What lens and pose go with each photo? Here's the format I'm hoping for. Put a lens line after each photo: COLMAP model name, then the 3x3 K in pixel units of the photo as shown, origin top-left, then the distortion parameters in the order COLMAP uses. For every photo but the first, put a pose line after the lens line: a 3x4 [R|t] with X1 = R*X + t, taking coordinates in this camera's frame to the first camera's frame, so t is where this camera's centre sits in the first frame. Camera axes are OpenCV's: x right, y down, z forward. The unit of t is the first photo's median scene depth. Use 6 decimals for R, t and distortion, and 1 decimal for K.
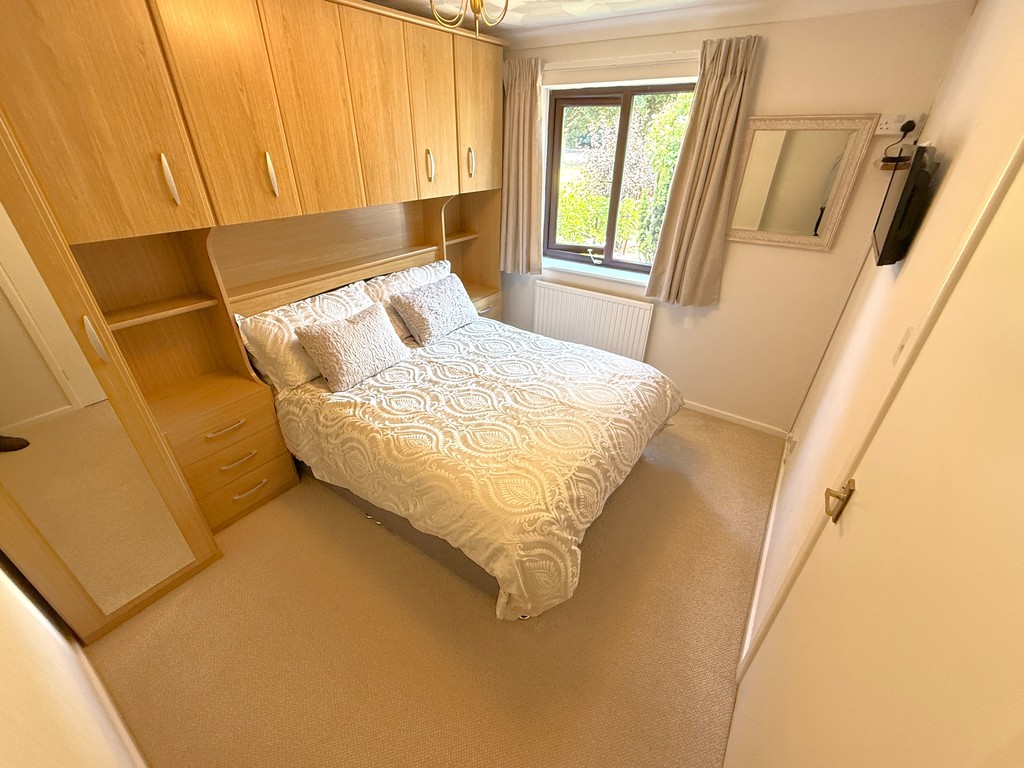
lens RADIAL K [[419.2, 0, 505.7], [0, 419.2, 384.2], [0, 0, 1]] dist [-0.003782, -0.000100]
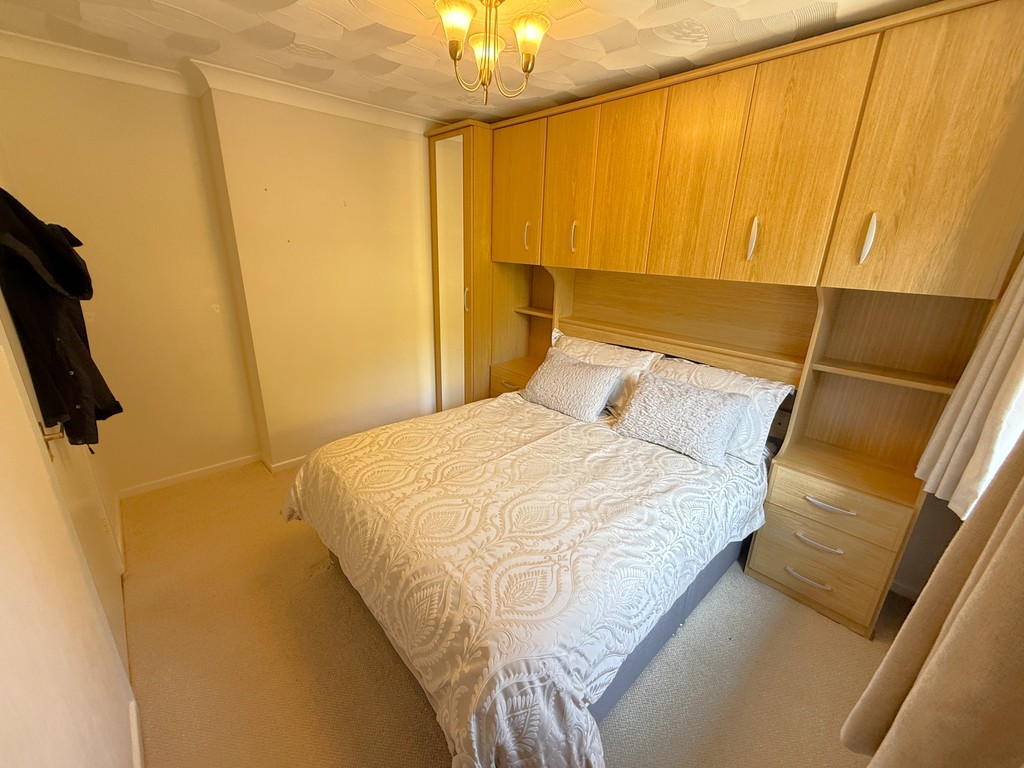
lens RADIAL K [[419.2, 0, 506.2], [0, 419.2, 382.3], [0, 0, 1]] dist [-0.003782, -0.000100]
pose [[-0.215428, 0.280268, -0.935436, 0.642659], [-0.522634, 0.776095, 0.352888, -0.361100], [0.824891, 0.564912, -0.020715, 0.806064]]
